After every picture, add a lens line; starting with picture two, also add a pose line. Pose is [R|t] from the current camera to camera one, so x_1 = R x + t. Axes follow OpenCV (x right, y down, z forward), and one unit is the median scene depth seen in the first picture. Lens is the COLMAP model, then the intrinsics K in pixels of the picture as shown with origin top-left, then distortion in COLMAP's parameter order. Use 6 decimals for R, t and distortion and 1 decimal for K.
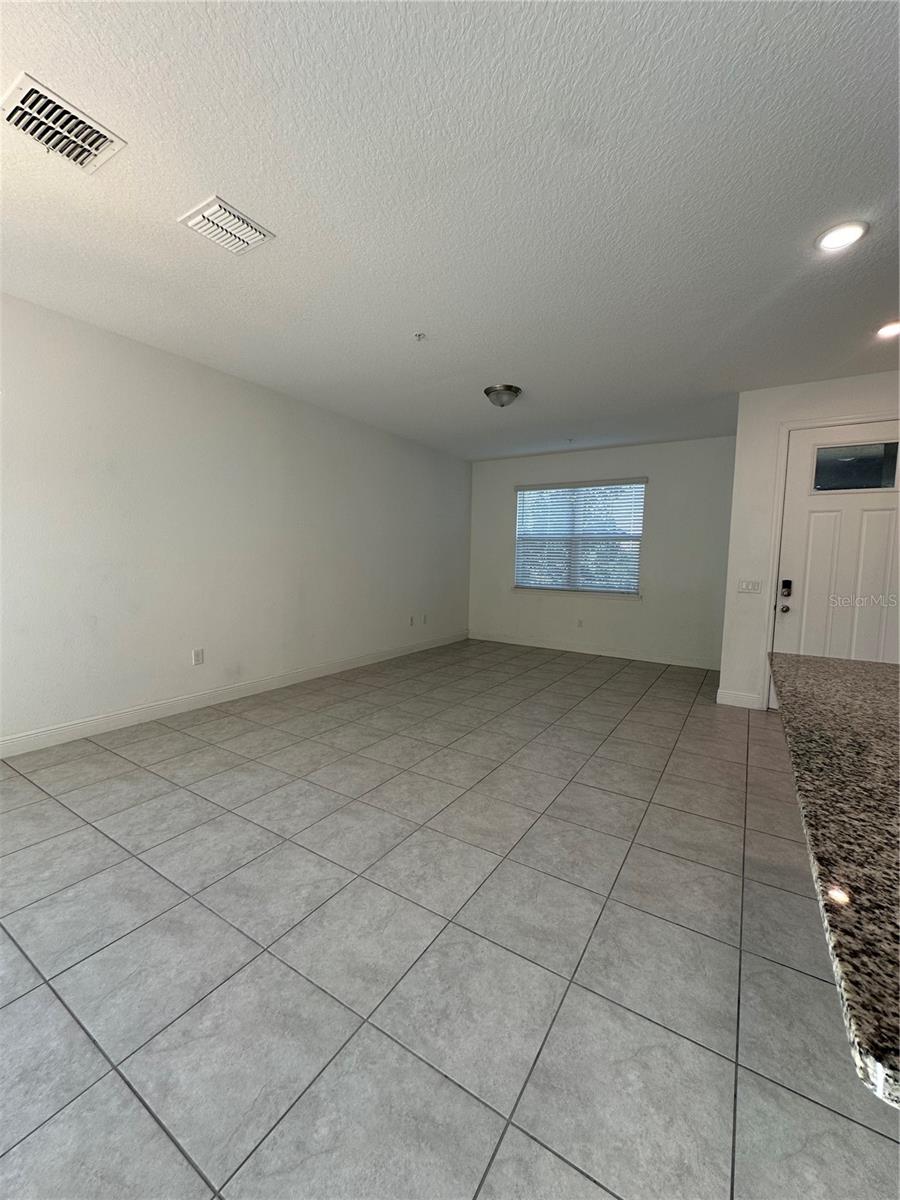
lens RADIAL K [[479.2, 0, 449.7], [0, 479.2, 596.2], [0, 0, 1]] dist [-0.002841, 0.000769]
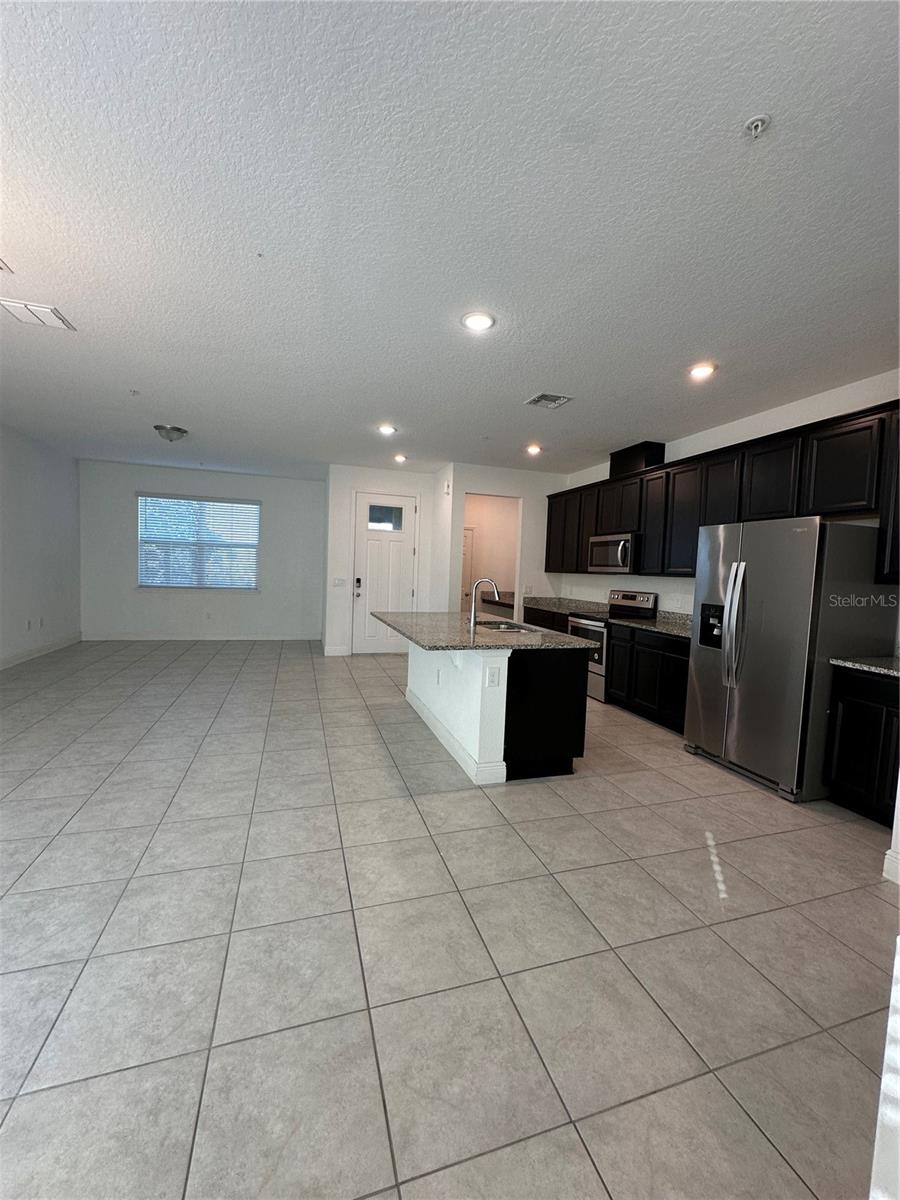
lens RADIAL K [[479.2, 0, 450.8], [0, 479.2, 598.8], [0, 0, 1]] dist [-0.002841, 0.000769]
pose [[0.640135, -0.044641, 0.766964, -0.582189], [0.035811, 0.998959, 0.028255, 0.005456], [-0.767427, 0.009378, 0.641067, -0.518662]]
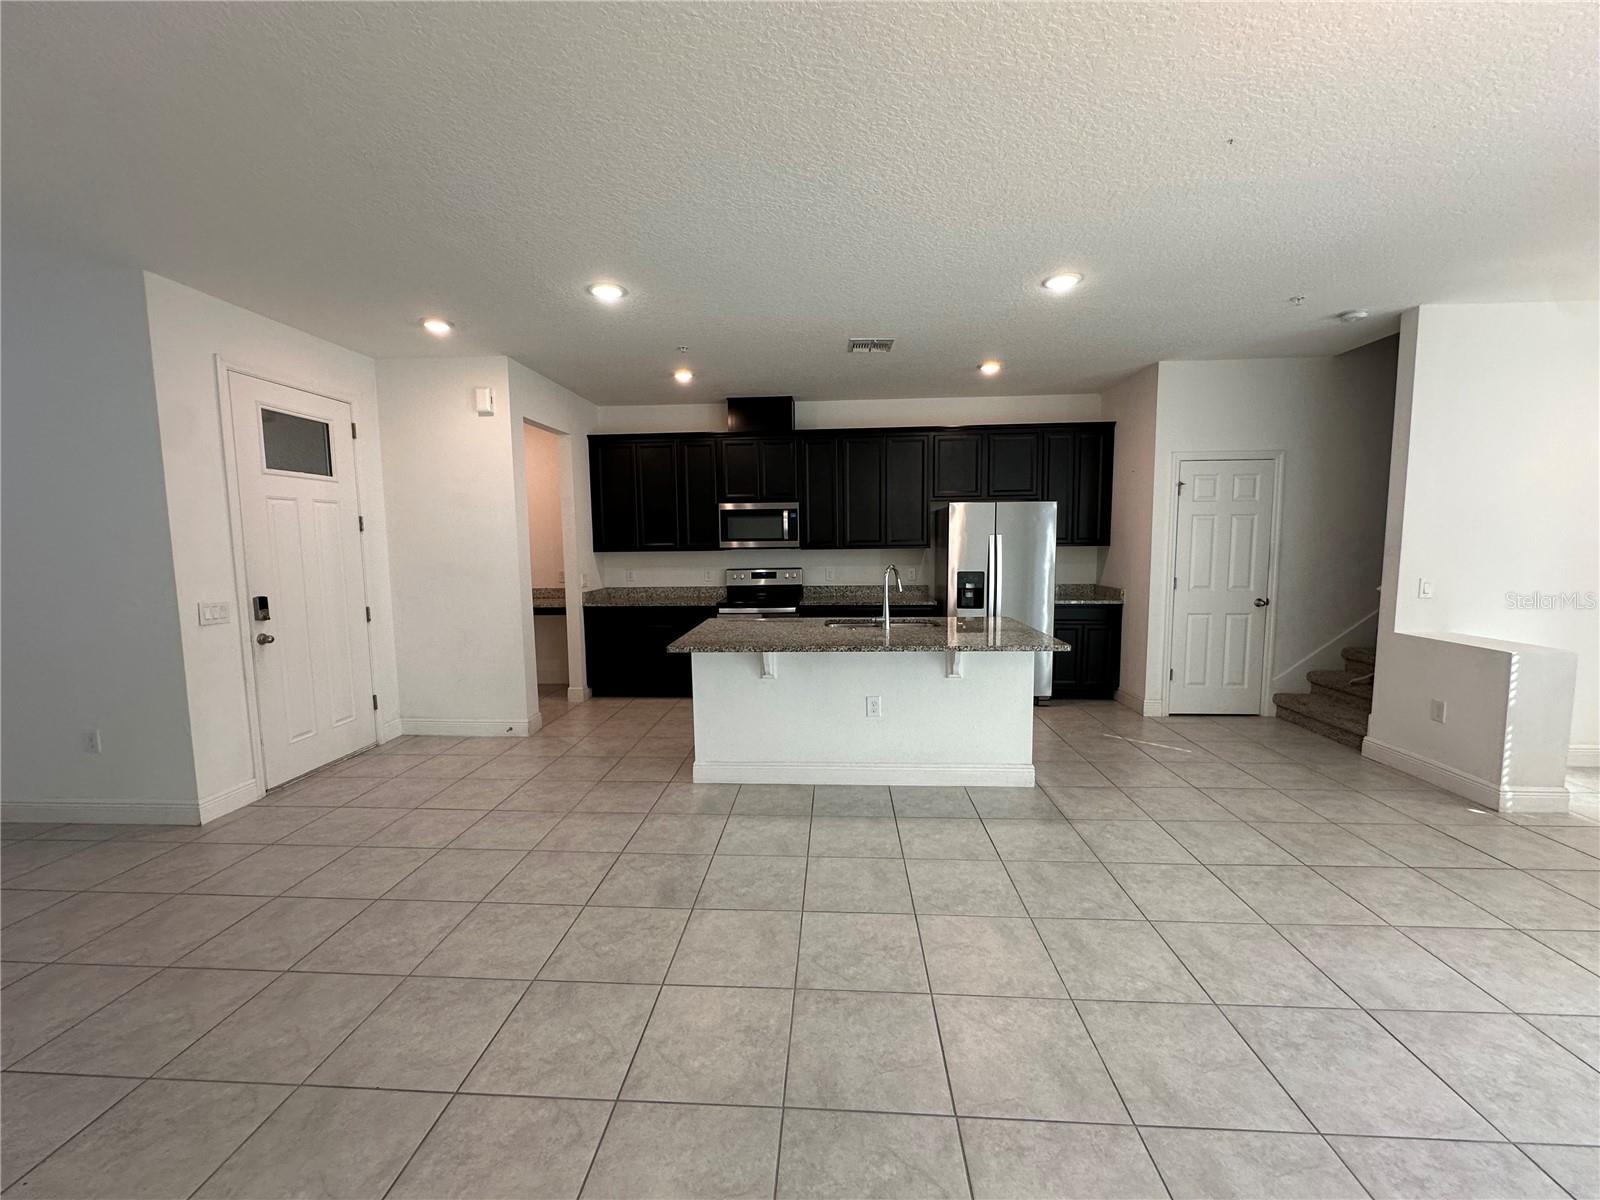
lens RADIAL K [[638.9, 0, 797.3], [0, 638.9, 597.3], [0, 0, 1]] dist [-0.002841, 0.000769]
pose [[-0.482292, -0.095918, 0.870744, -0.620567], [0.070088, 0.986576, 0.147498, -0.156850], [-0.873202, 0.132166, -0.469095, 1.057801]]
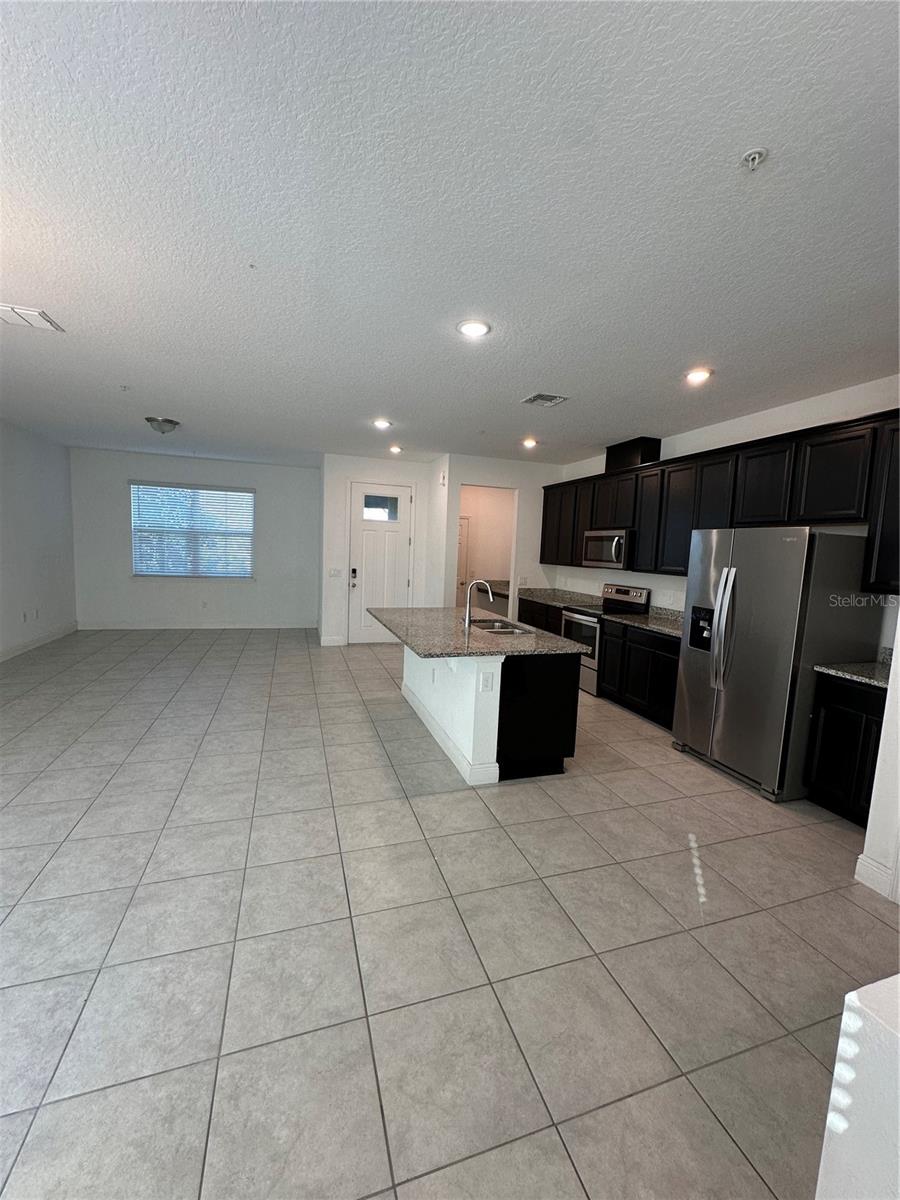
lens RADIAL K [[479.2, 0, 451.0], [0, 479.2, 598.8], [0, 0, 1]] dist [-0.002841, 0.000769]
pose [[0.633325, -0.077827, 0.769963, -0.588204], [0.033118, 0.996744, 0.073509, -0.056262], [-0.773177, -0.021056, 0.633841, -0.529503]]
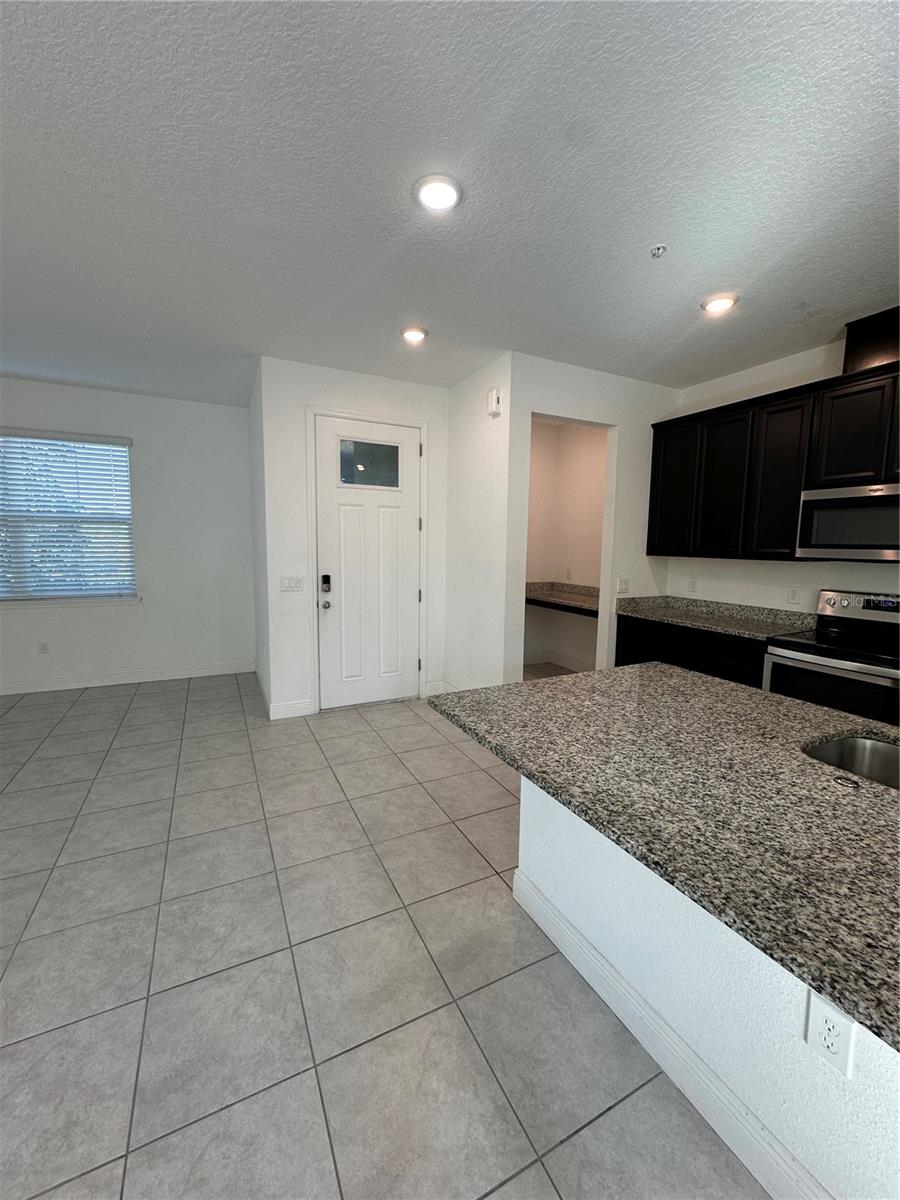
lens RADIAL K [[479.2, 0, 450.6], [0, 479.2, 595.5], [0, 0, 1]] dist [-0.002841, 0.000769]
pose [[0.512553, -0.111550, 0.851379, 0.016617], [0.063525, 0.993735, 0.091958, -0.090498], [-0.856303, 0.006950, 0.516428, 0.405025]]
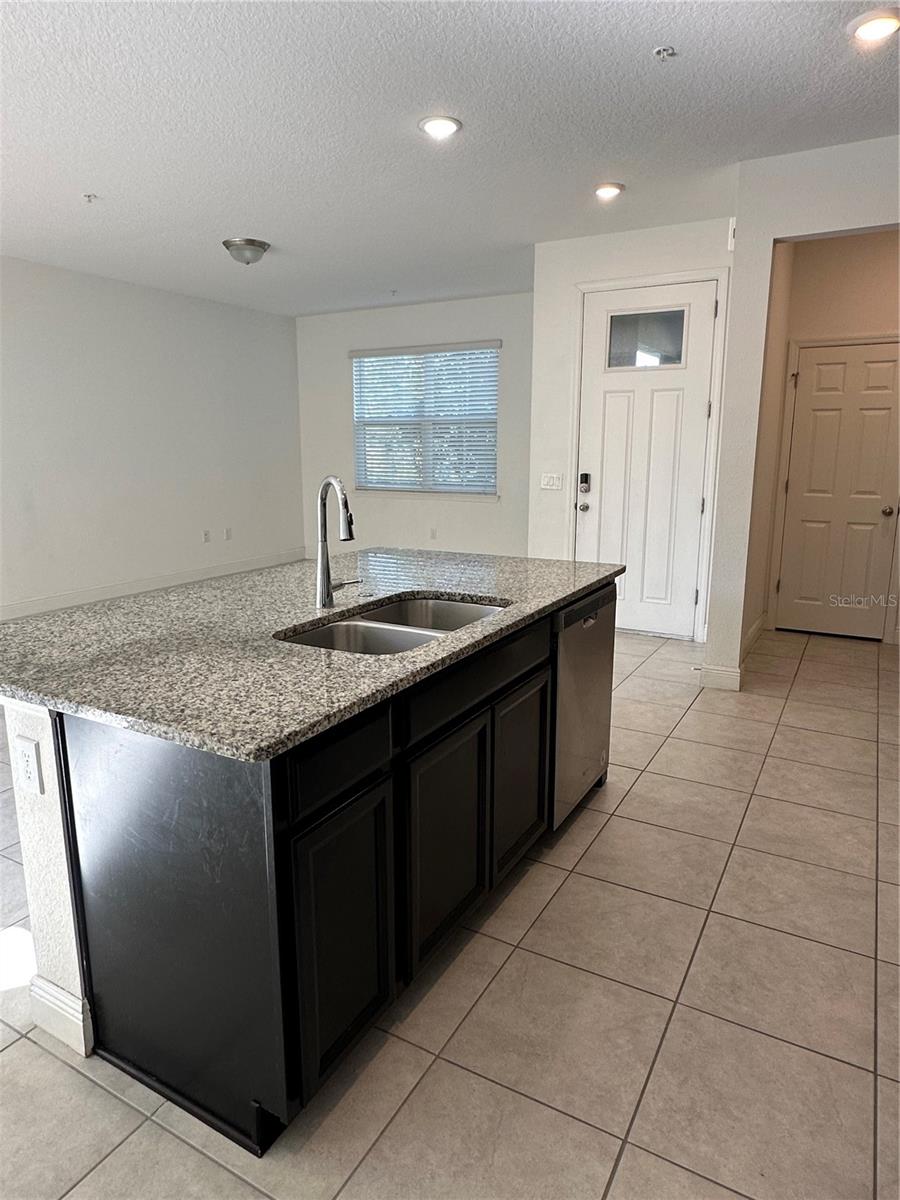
lens RADIAL K [[746.3, 0, 446.0], [0, 746.3, 593.3], [0, 0, 1]] dist [-0.004520, 0.005074]
pose [[0.998632, -0.030240, 0.042655, 0.542562], [0.024927, 0.992458, 0.120021, 0.018262], [-0.045963, -0.118794, 0.991855, -0.481187]]
